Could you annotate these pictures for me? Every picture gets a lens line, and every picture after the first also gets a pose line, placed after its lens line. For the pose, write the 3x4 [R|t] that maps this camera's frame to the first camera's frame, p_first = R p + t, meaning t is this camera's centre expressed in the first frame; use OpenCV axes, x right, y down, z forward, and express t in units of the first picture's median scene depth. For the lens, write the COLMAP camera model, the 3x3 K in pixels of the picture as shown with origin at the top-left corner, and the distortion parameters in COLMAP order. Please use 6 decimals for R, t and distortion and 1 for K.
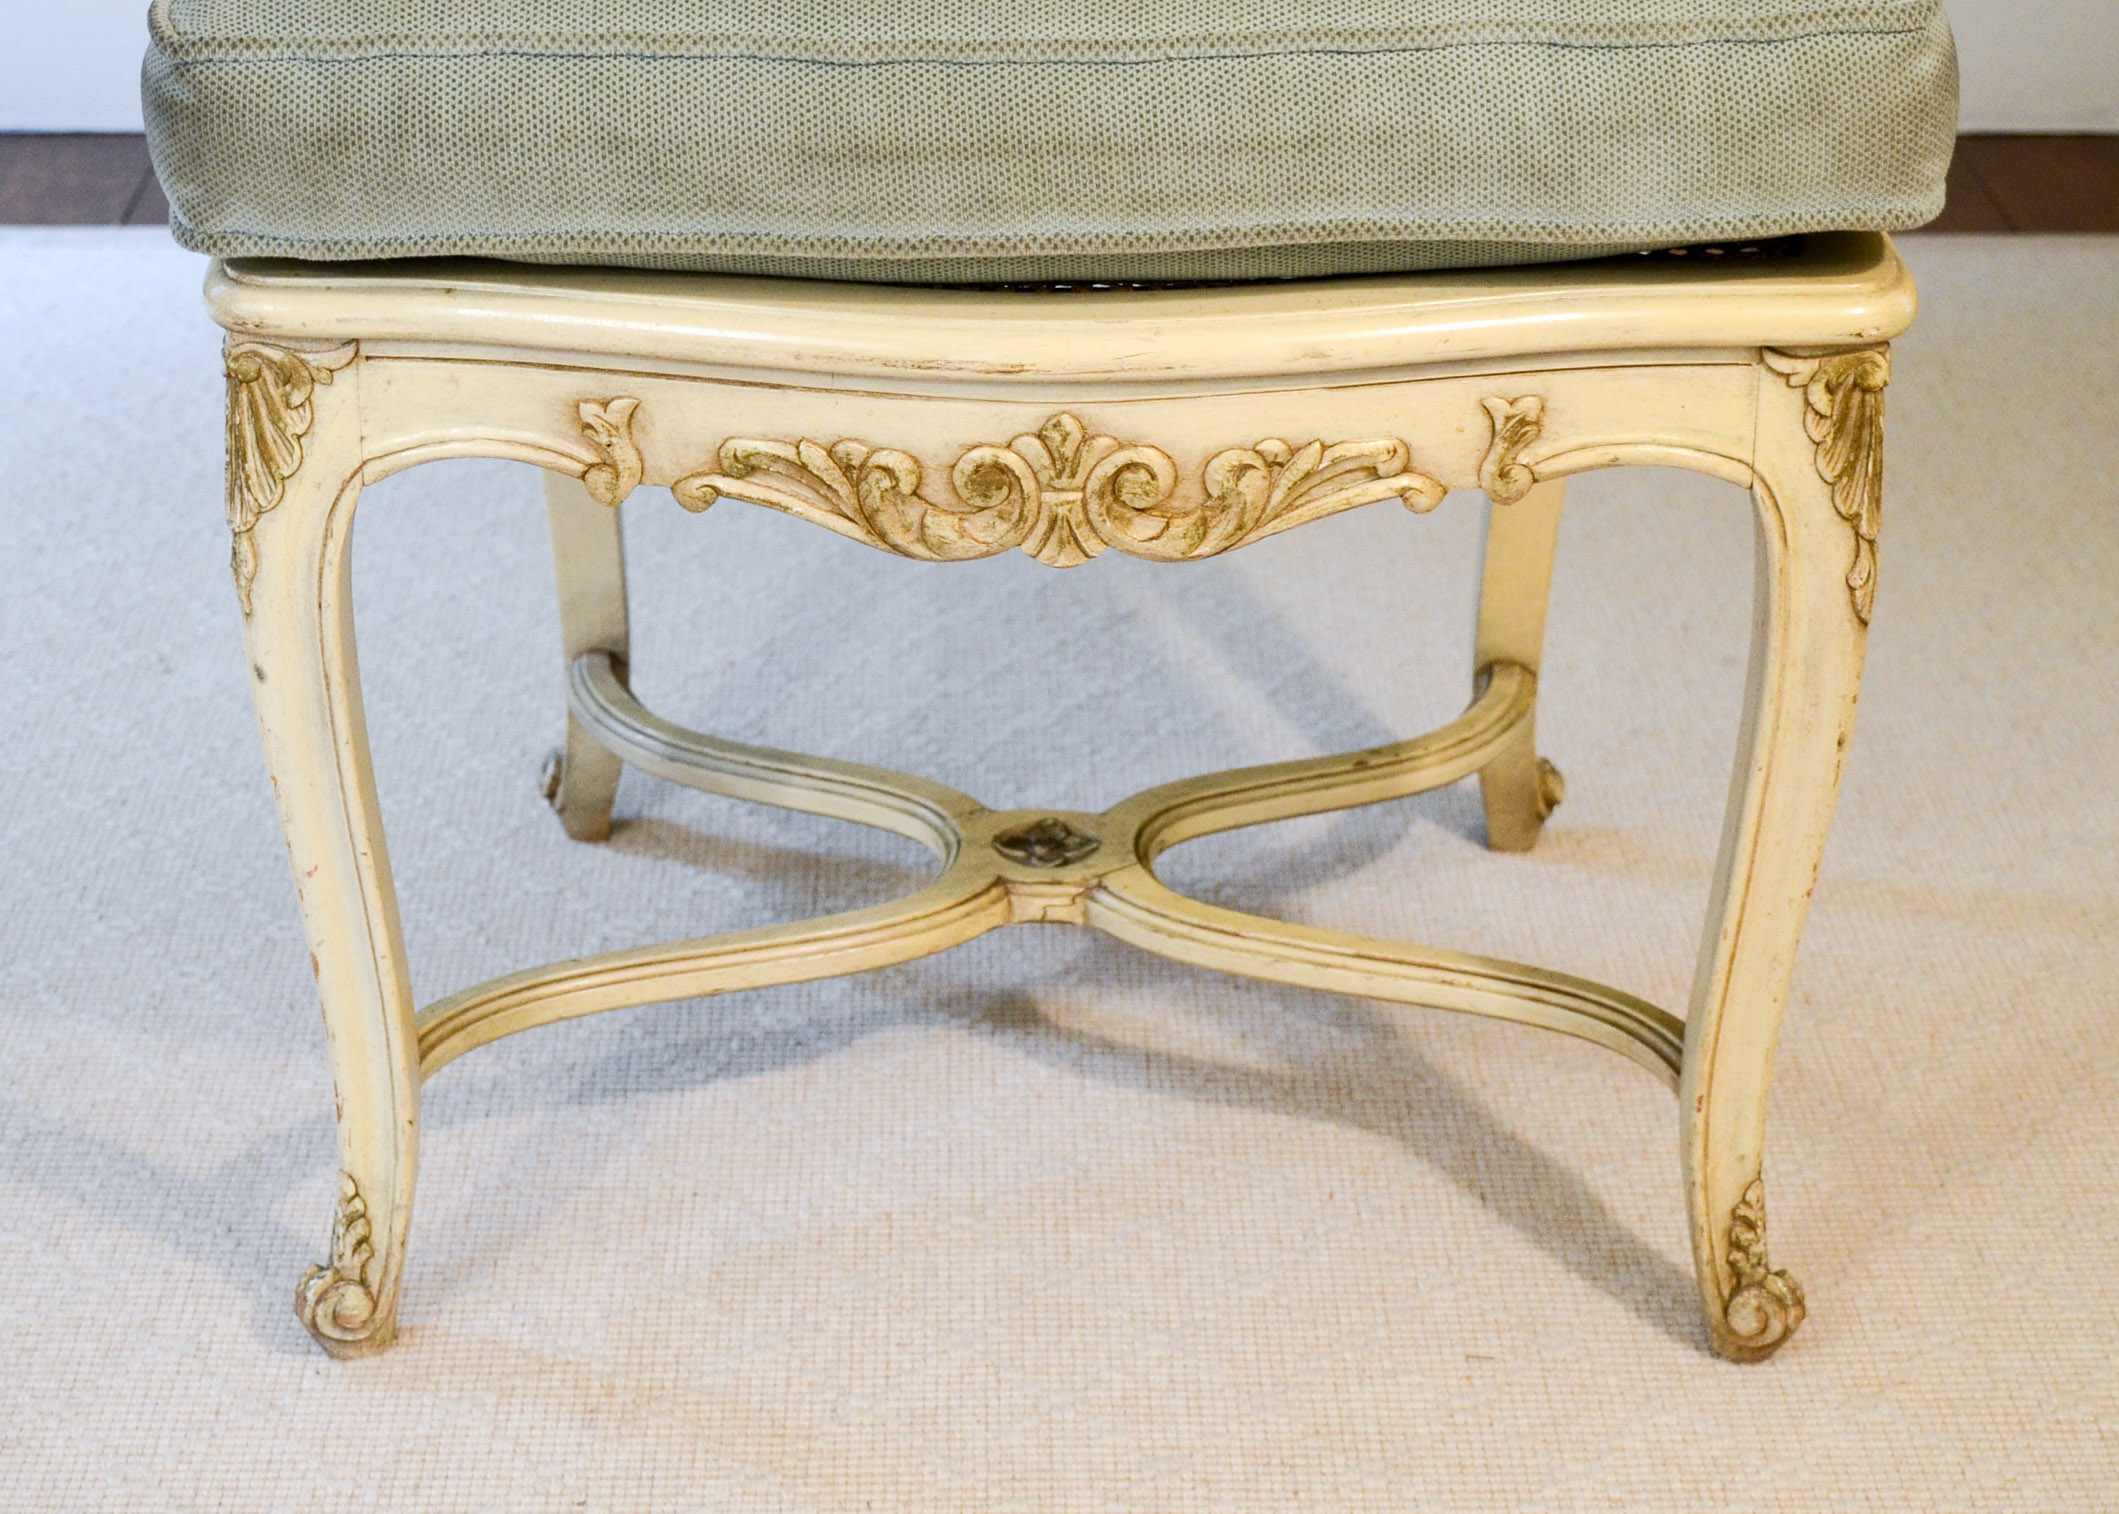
lens RADIAL K [[4354.0, 0, 1059.5], [0, 4354.0, 757.0], [0, 0, 1]] dist [0.029131, -0.033872]
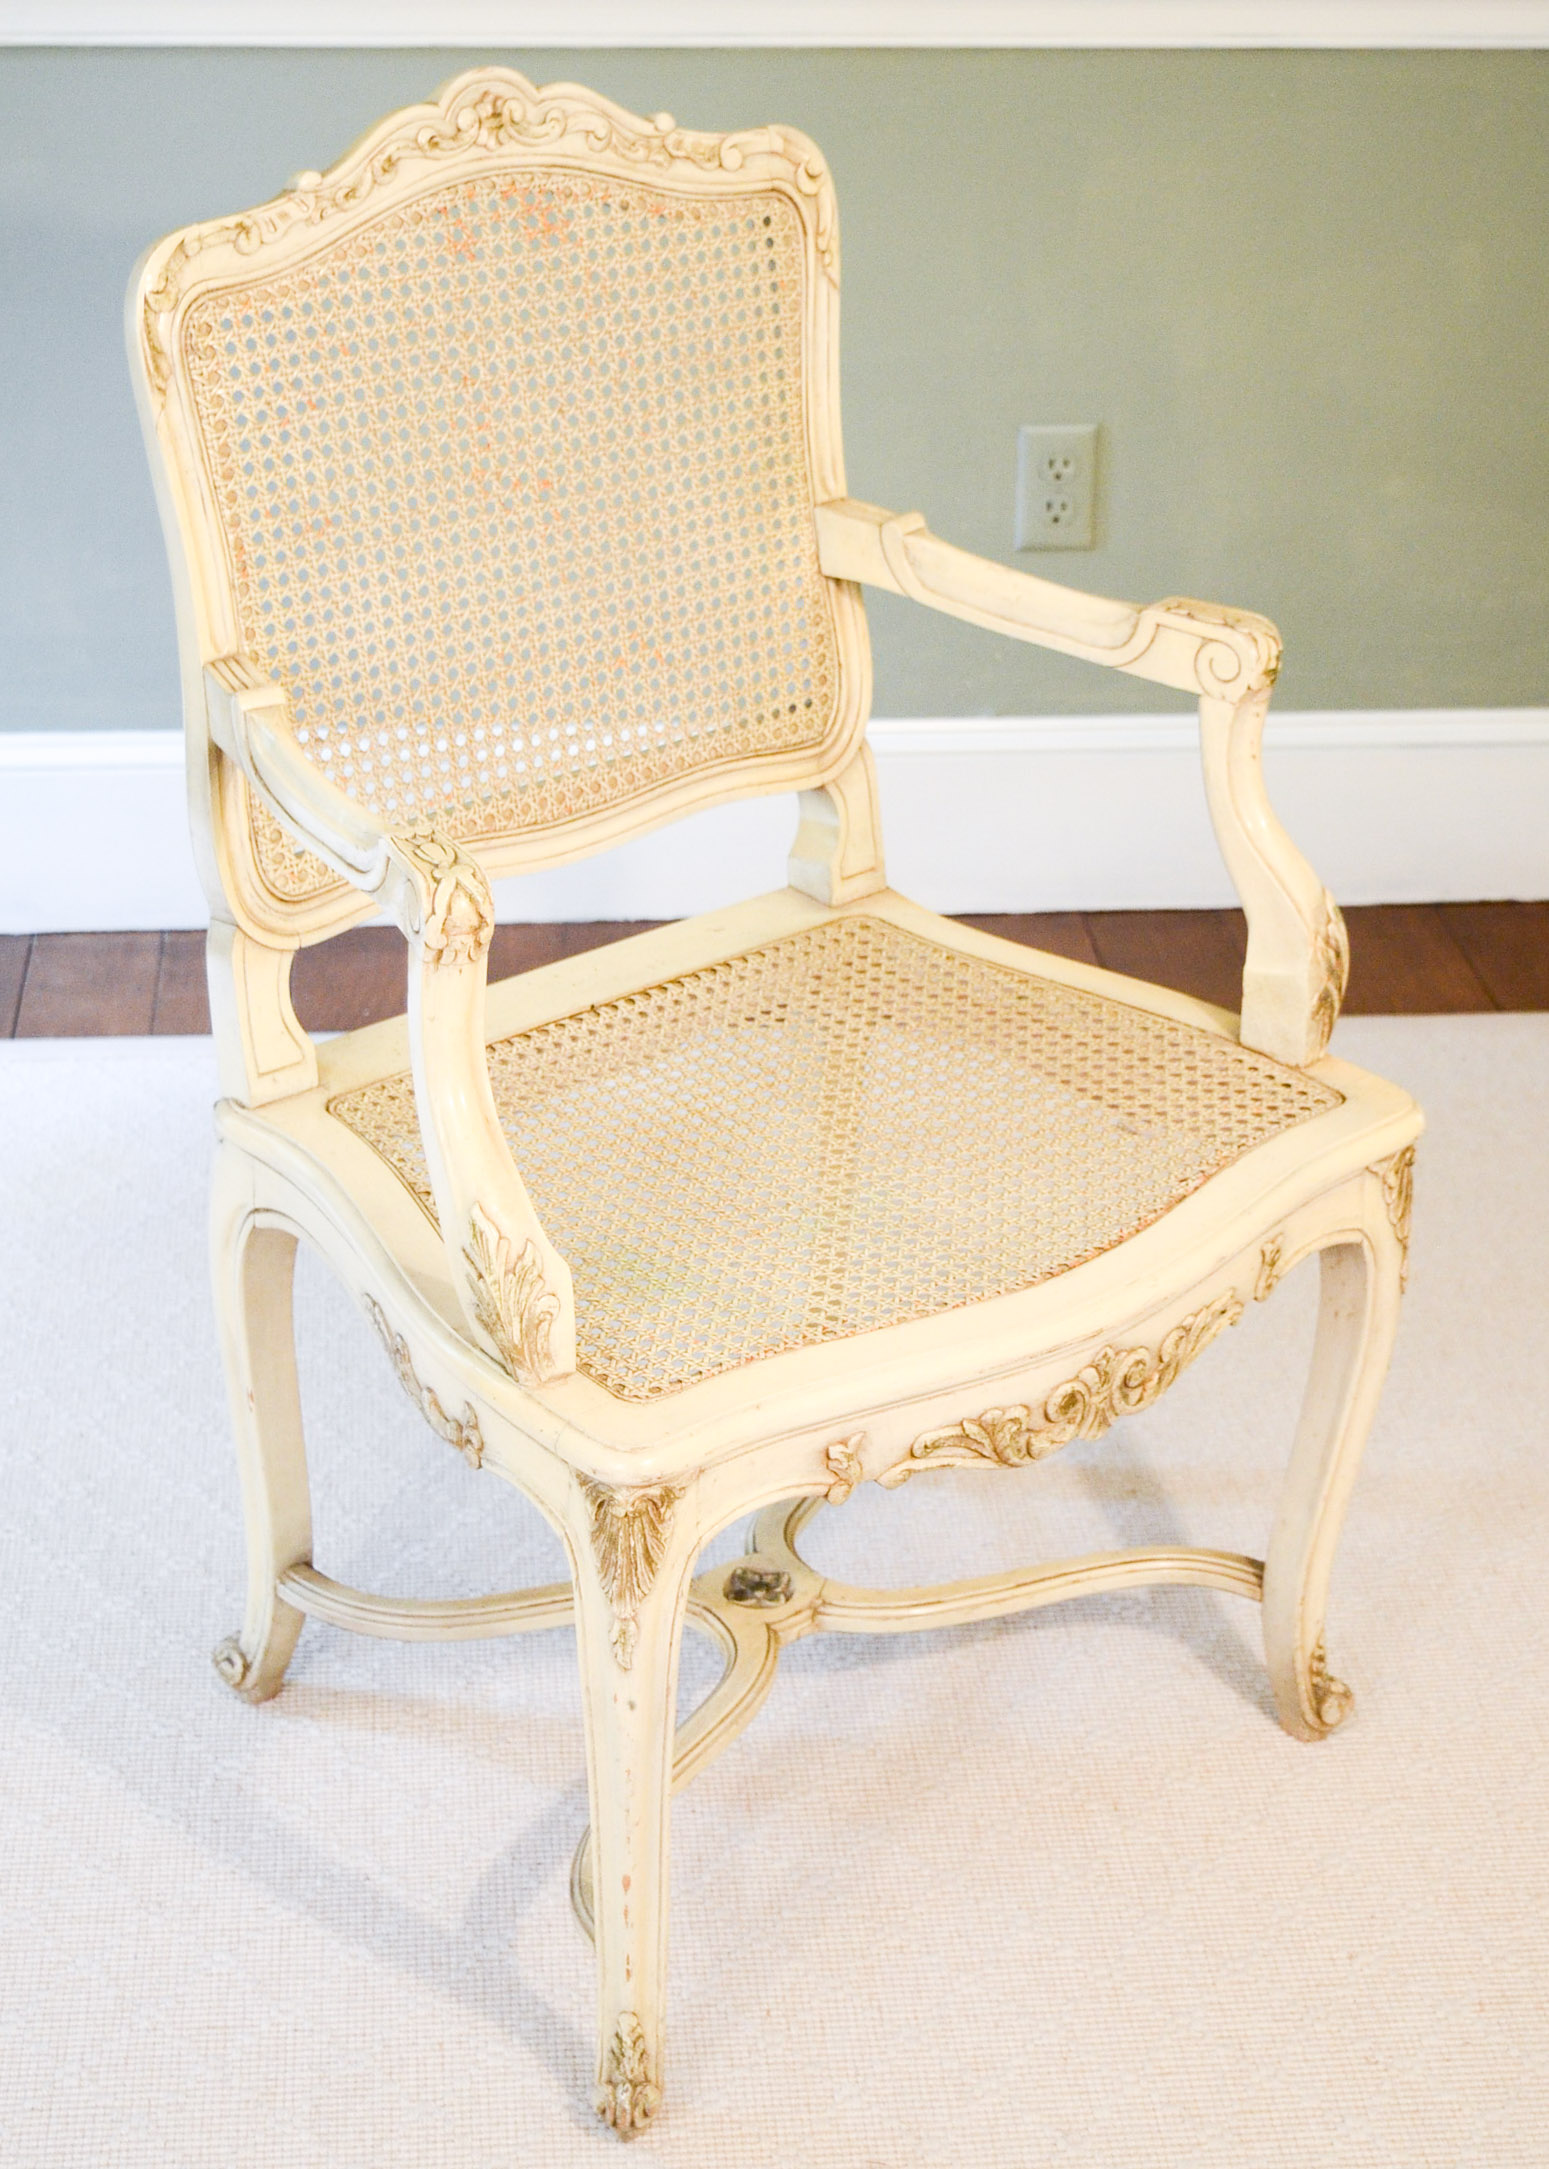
lens RADIAL K [[3600.4, 0, 751.6], [0, 3600.4, 1082.3], [0, 0, 1]] dist [-0.020858, 0.022194]
pose [[0.768776, -0.293436, 0.568225, -0.772655], [0.271622, 0.954216, 0.125277, -0.353643], [-0.578969, 0.058032, 0.813281, 0.036651]]
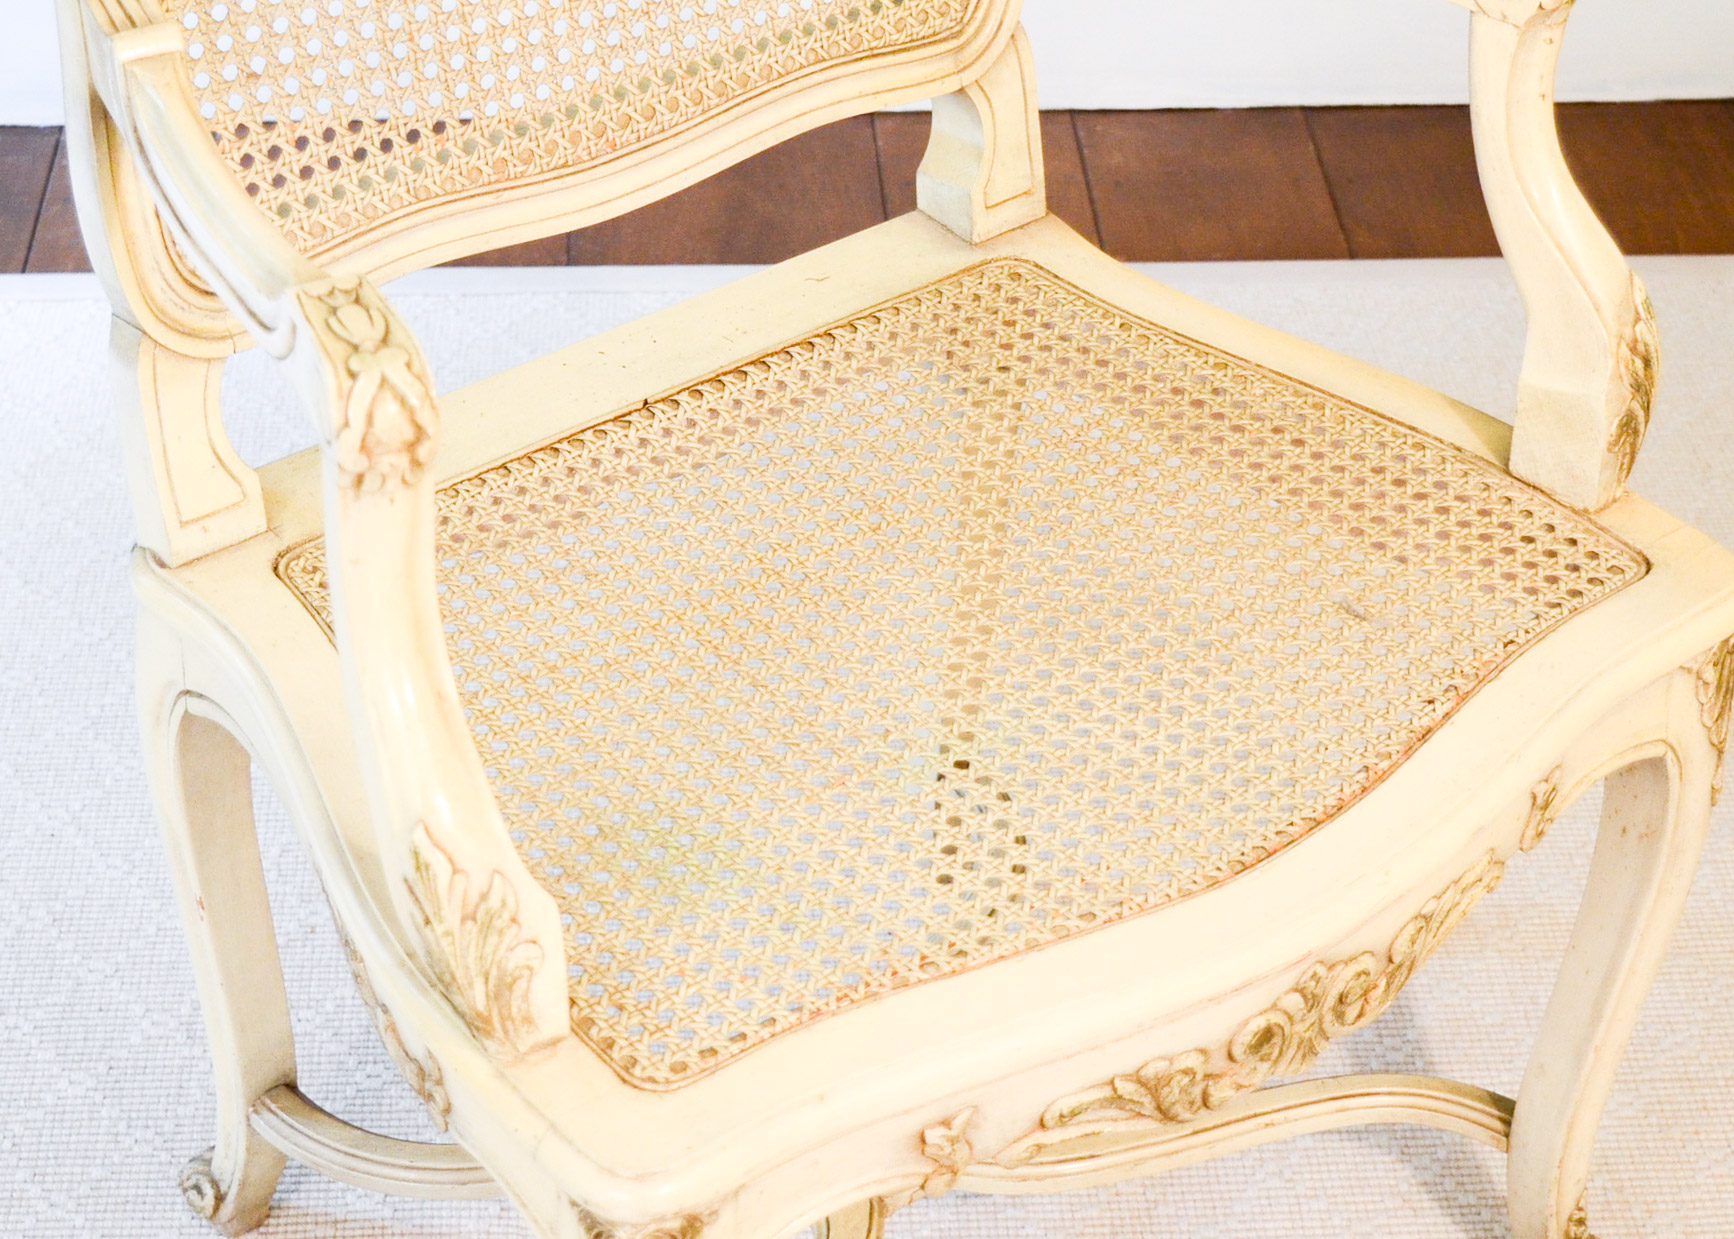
lens RADIAL K [[3508.2, 0, 869.4], [0, 3508.2, 524.5], [0, 0, 1]] dist [-0.022976, -0.040852]
pose [[0.789402, -0.355230, 0.500655, -0.487595], [0.264568, 0.932805, 0.244699, -0.424559], [-0.553938, -0.060709, 0.830341, 0.321835]]
